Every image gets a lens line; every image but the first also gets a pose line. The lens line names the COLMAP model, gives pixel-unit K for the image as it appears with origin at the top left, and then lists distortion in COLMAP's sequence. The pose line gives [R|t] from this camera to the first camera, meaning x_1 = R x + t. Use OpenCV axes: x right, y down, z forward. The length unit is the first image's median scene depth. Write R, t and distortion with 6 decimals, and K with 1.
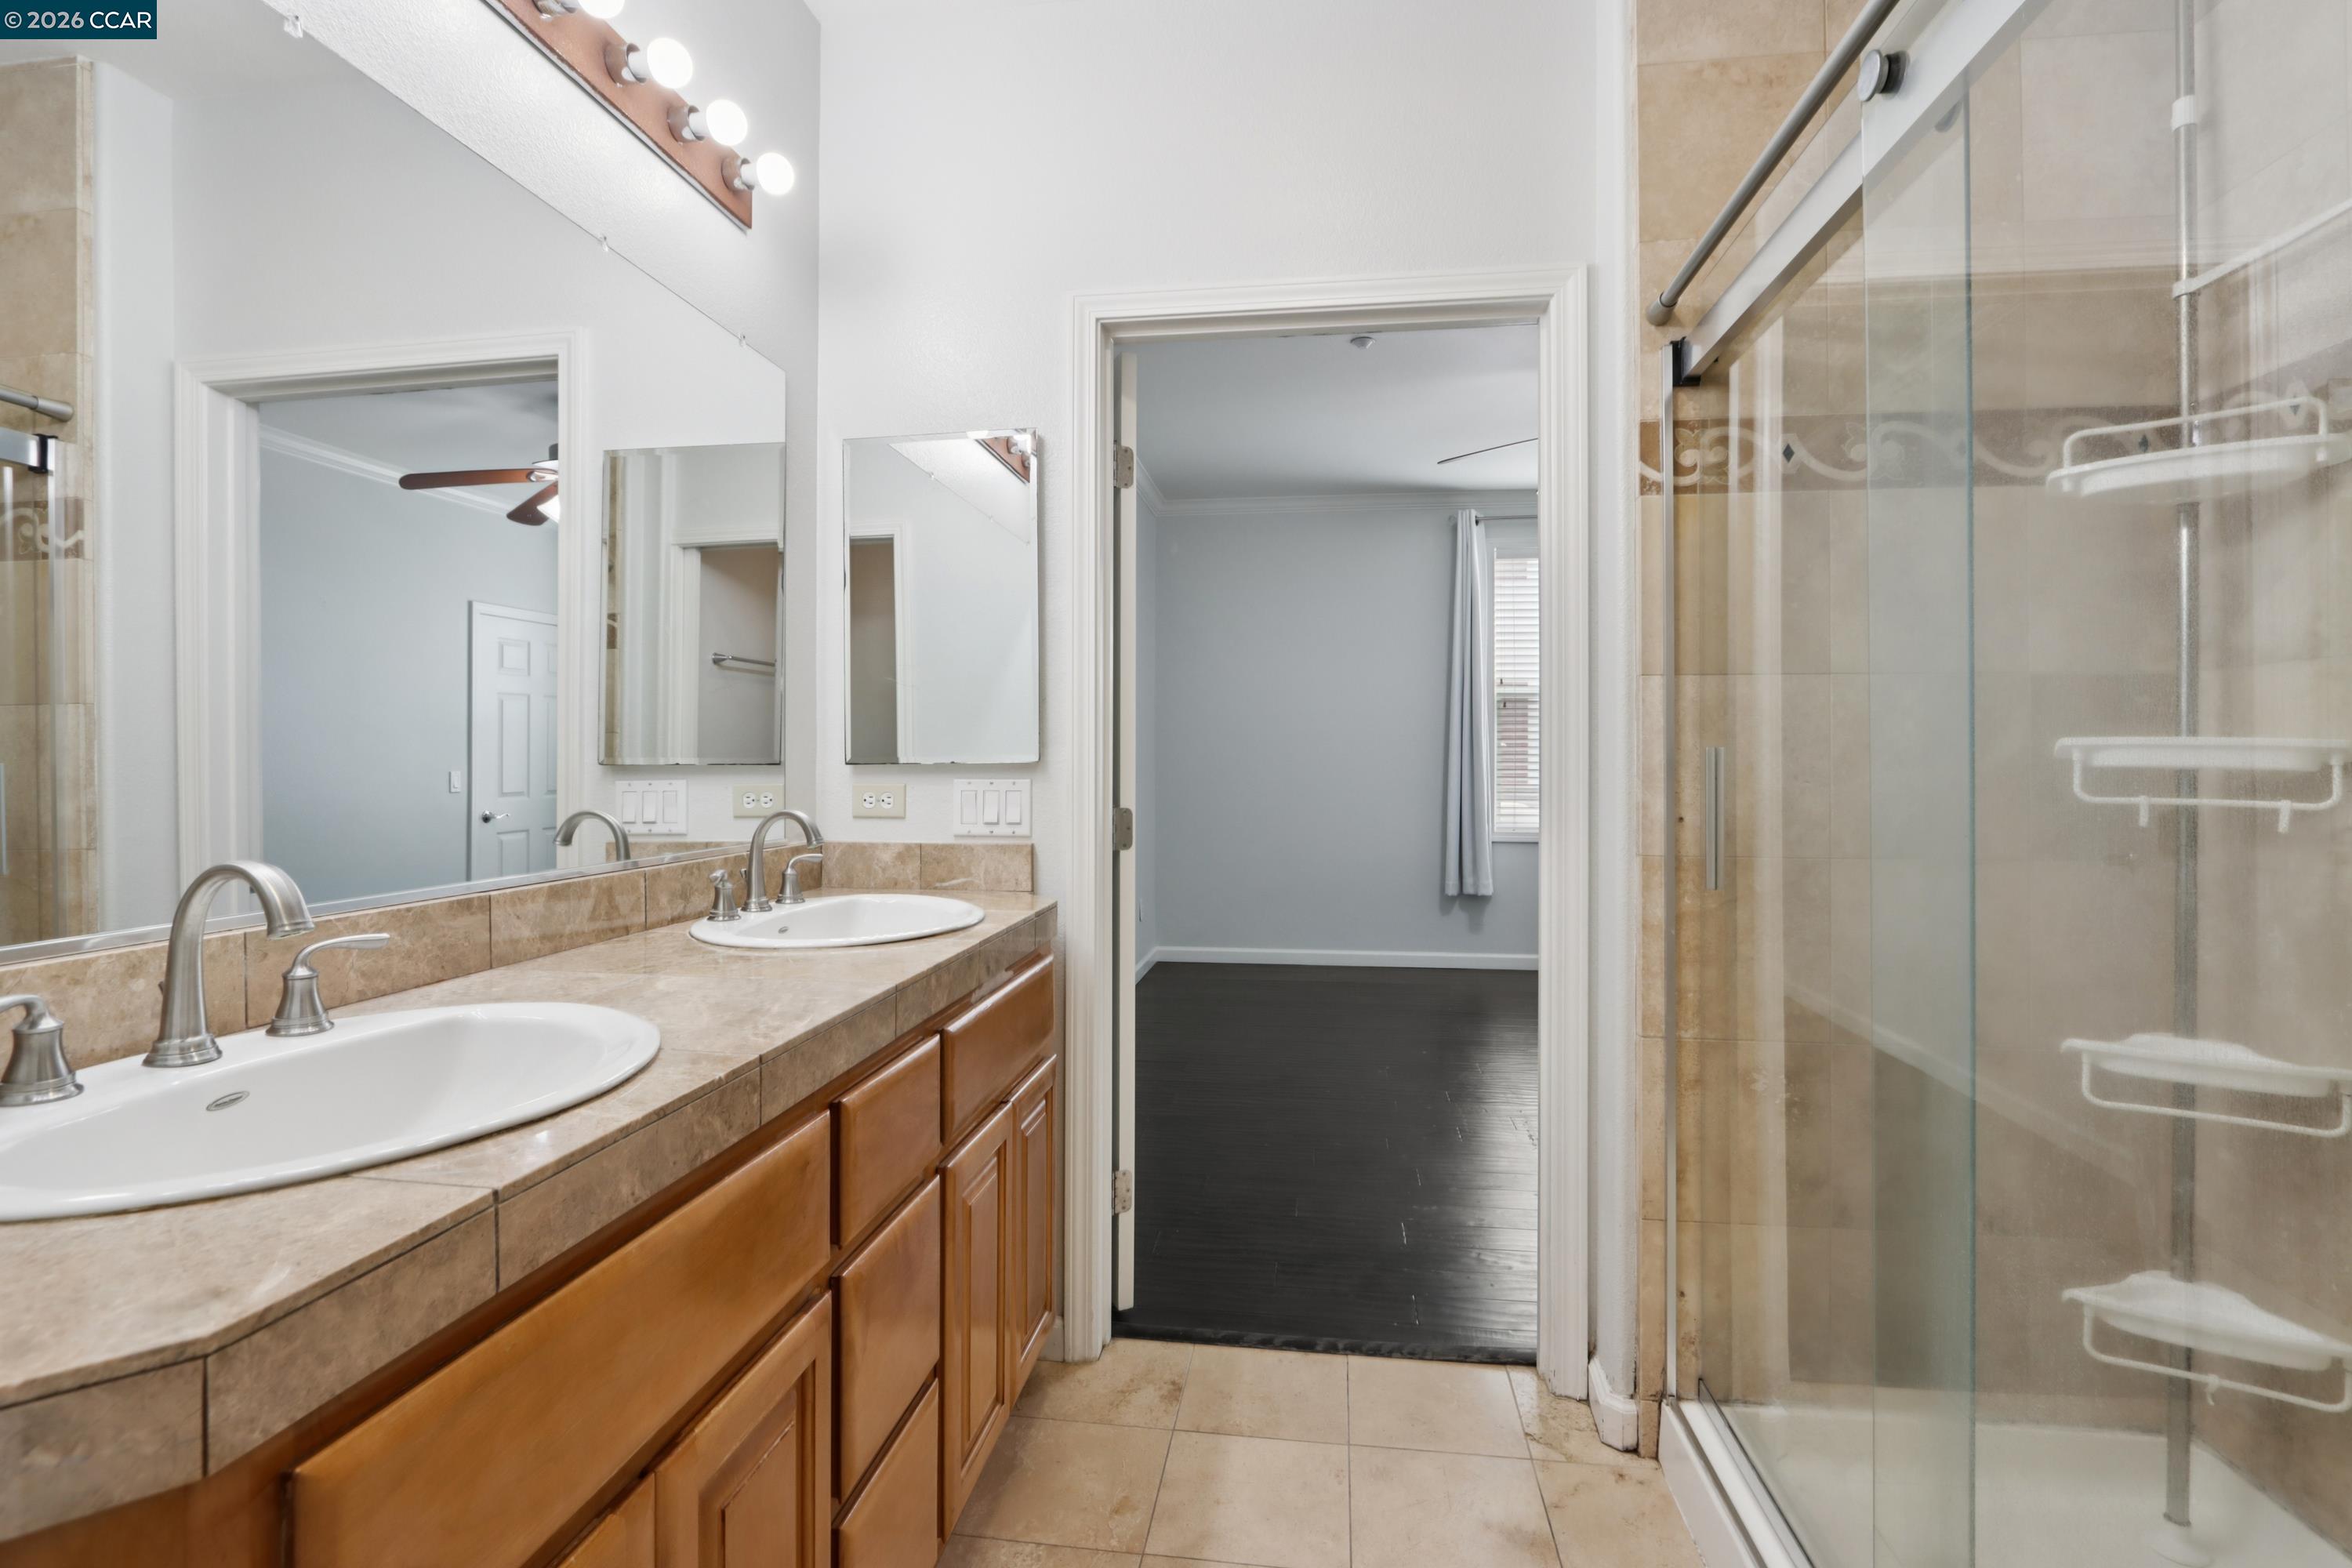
lens RADIAL K [[1087.3, 0, 1175.4], [0, 1087.3, 769.9], [0, 0, 1]] dist [-0.012144, 0.001404]
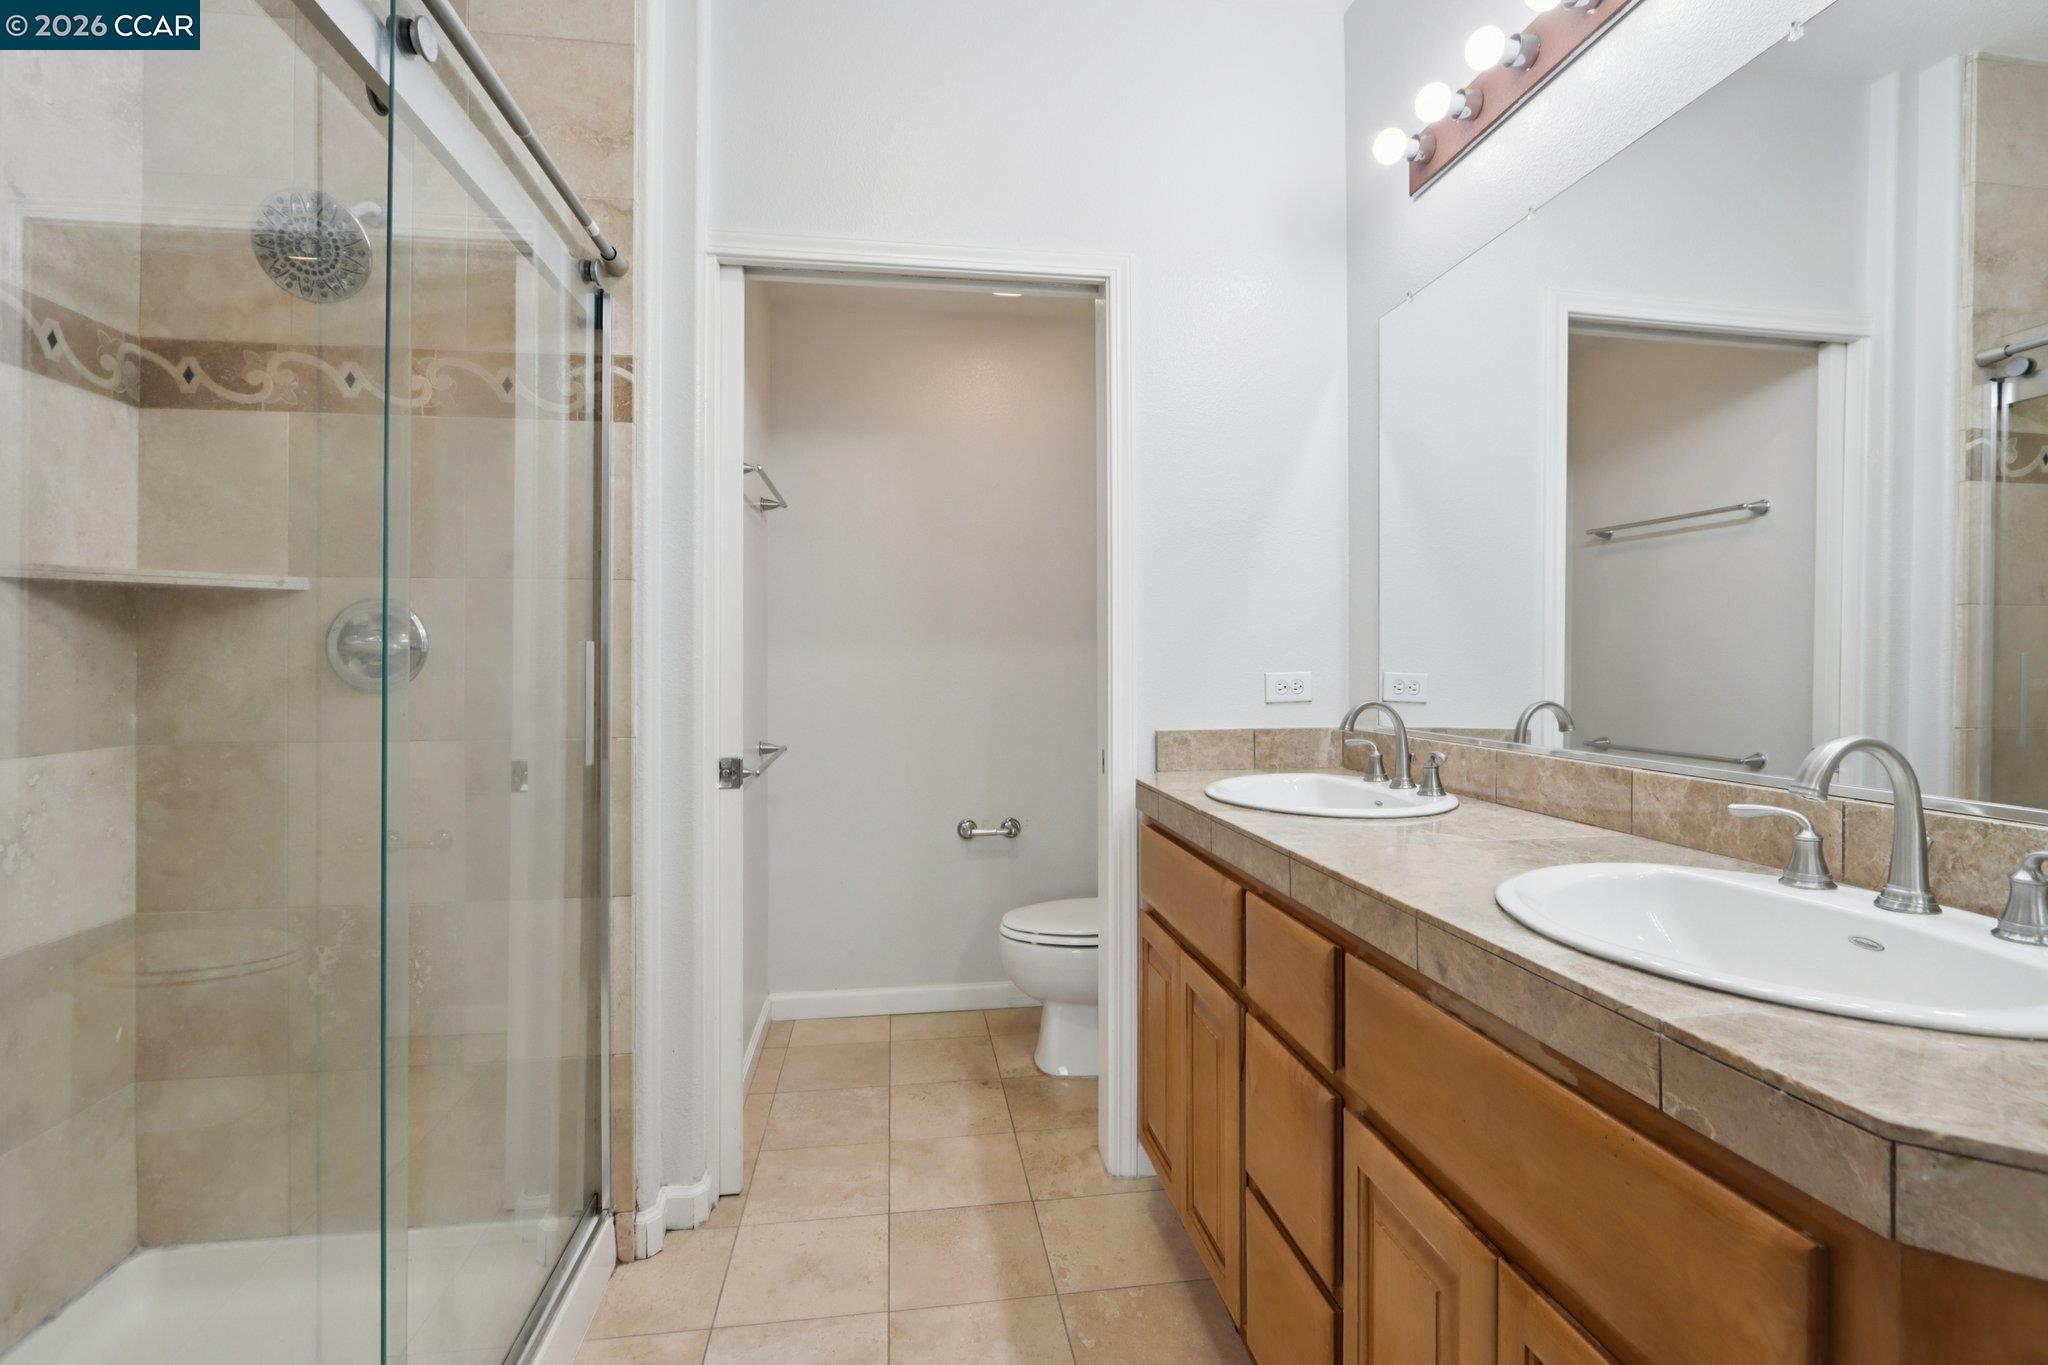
lens RADIAL K [[946.7, 0, 1025.4], [0, 946.7, 670.5], [0, 0, 1]] dist [-0.012144, 0.001404]
pose [[-0.958340, 0.001144, -0.285626, 0.316159], [-0.003138, 0.999889, 0.014535, -0.011126], [0.285611, 0.014826, -0.958231, 1.795875]]
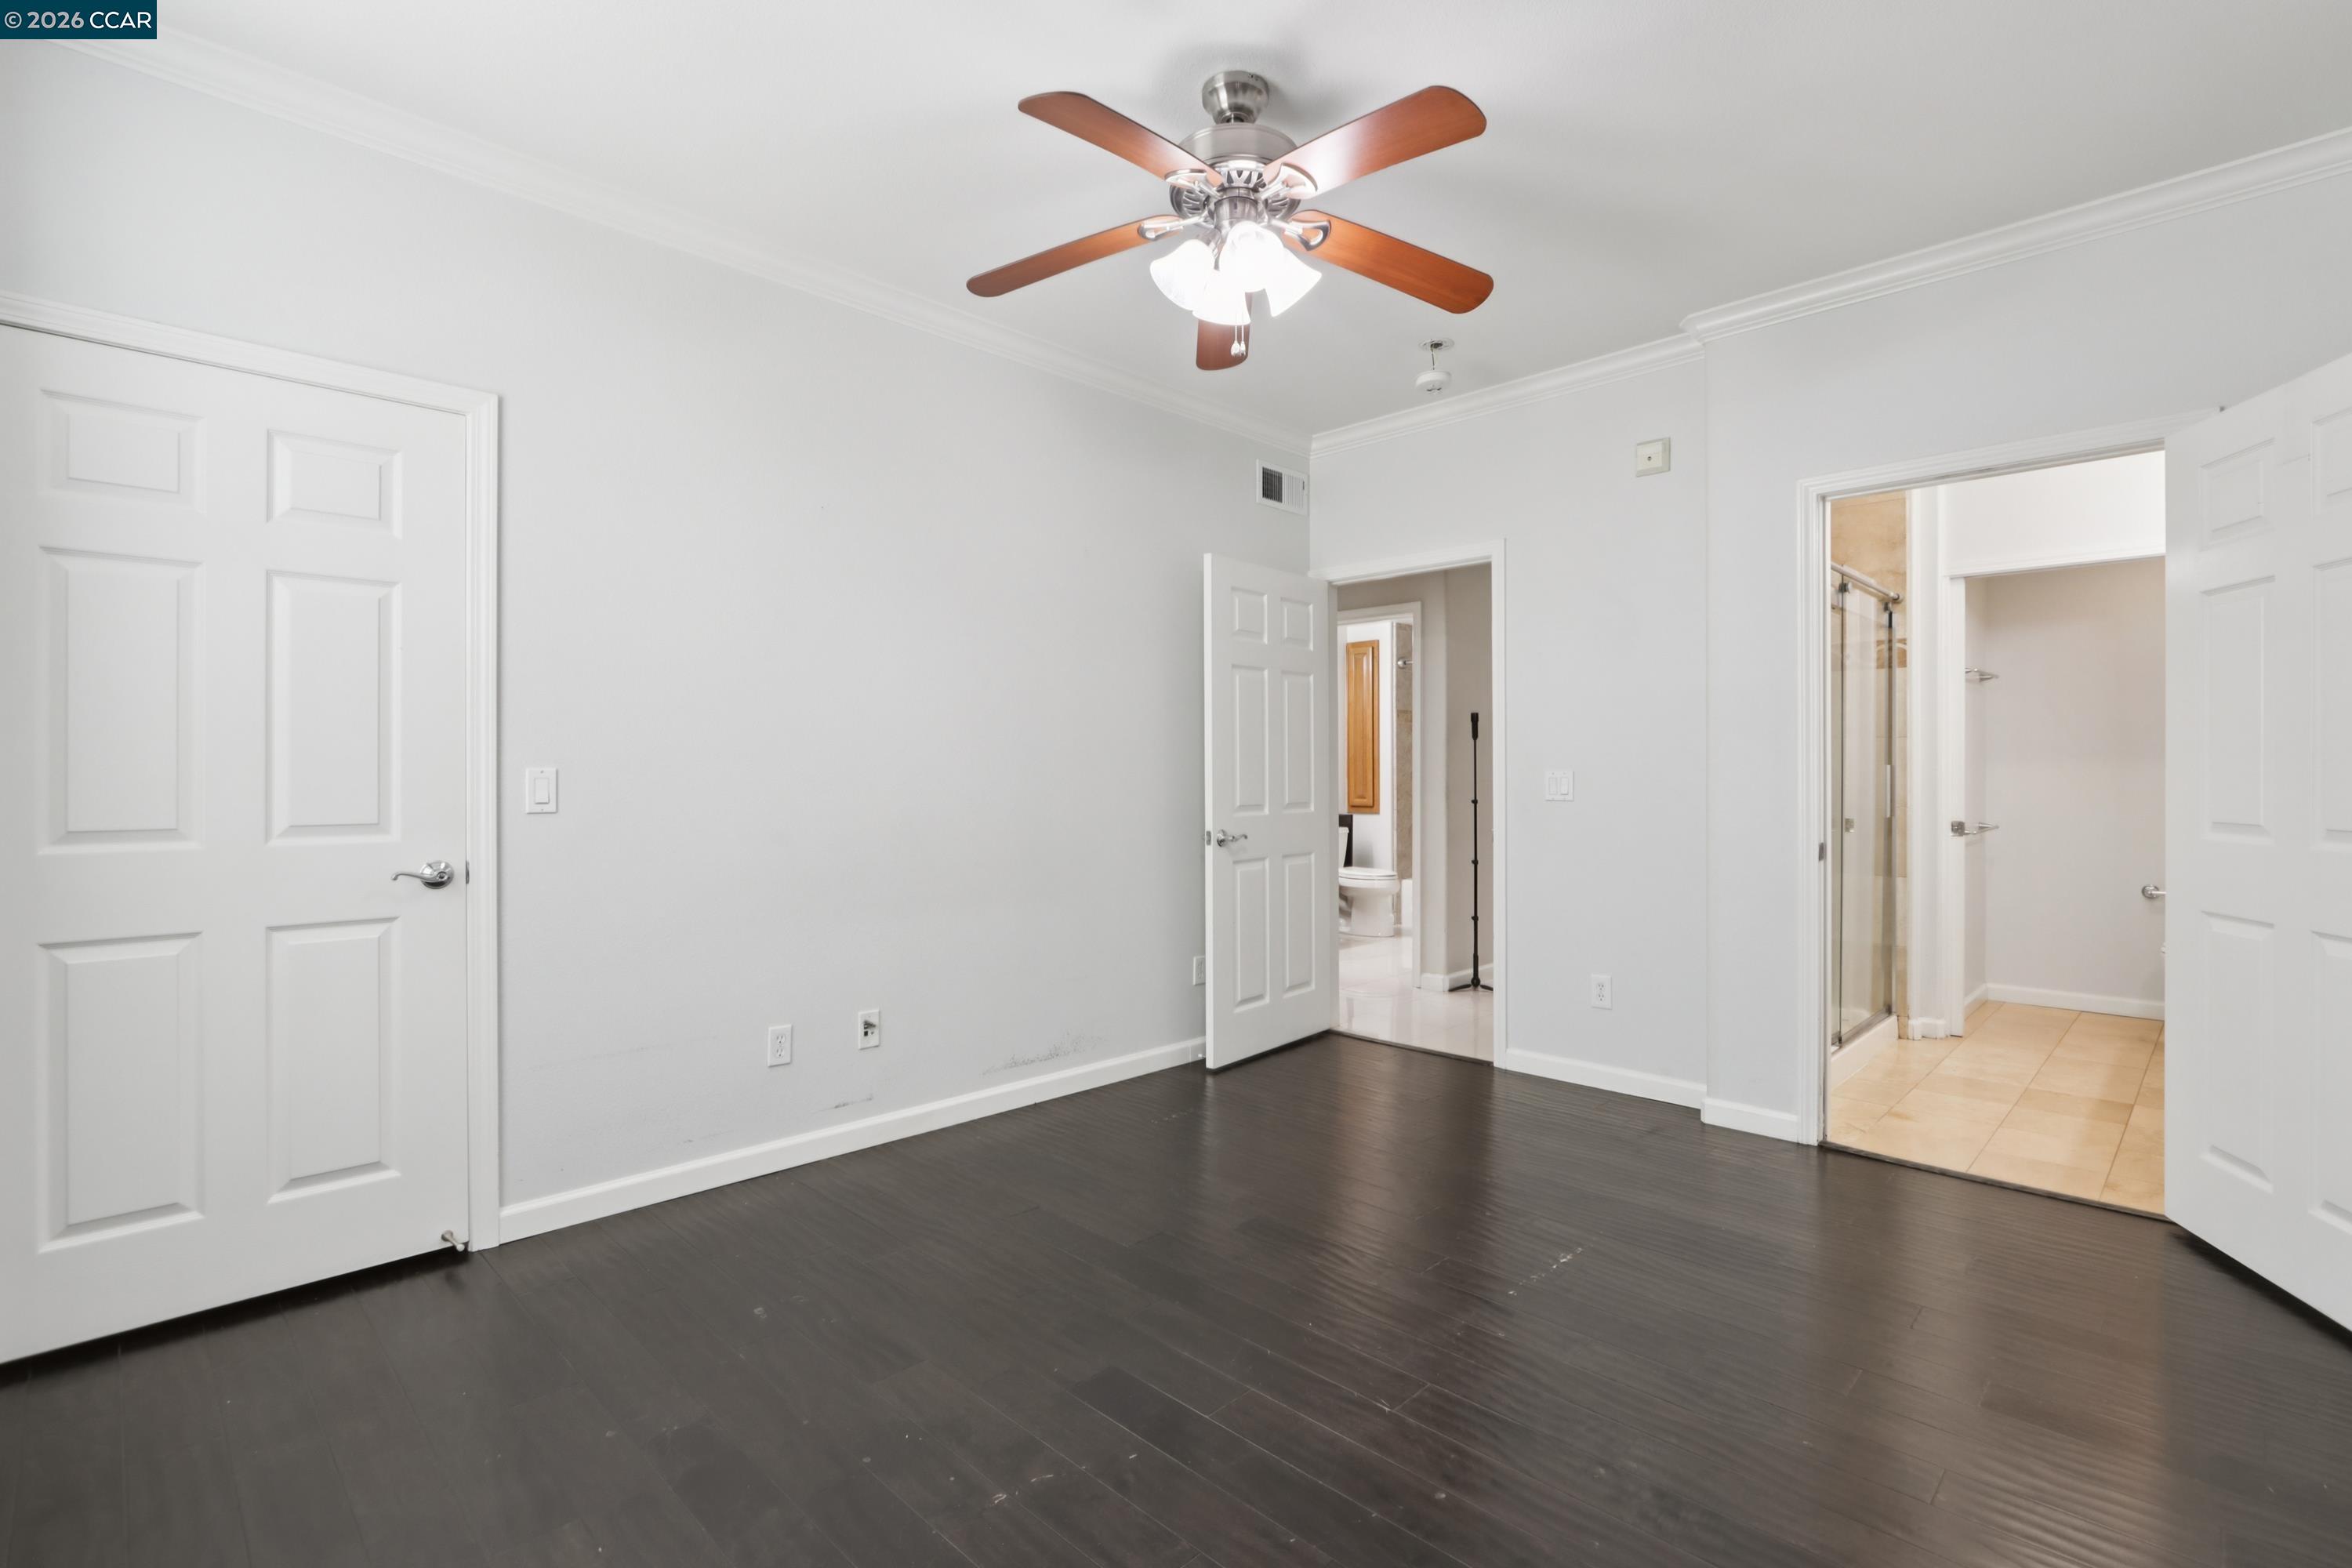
lens RADIAL K [[1087.3, 0, 1180.9], [0, 1087.3, 774.1], [0, 0, 1]] dist [-0.012144, 0.001404]
pose [[-0.803151, 0.001516, 0.595773, 0.287472], [0.009080, 0.999912, 0.009695, -0.040755], [-0.595706, 0.013196, -0.803094, 3.557425]]
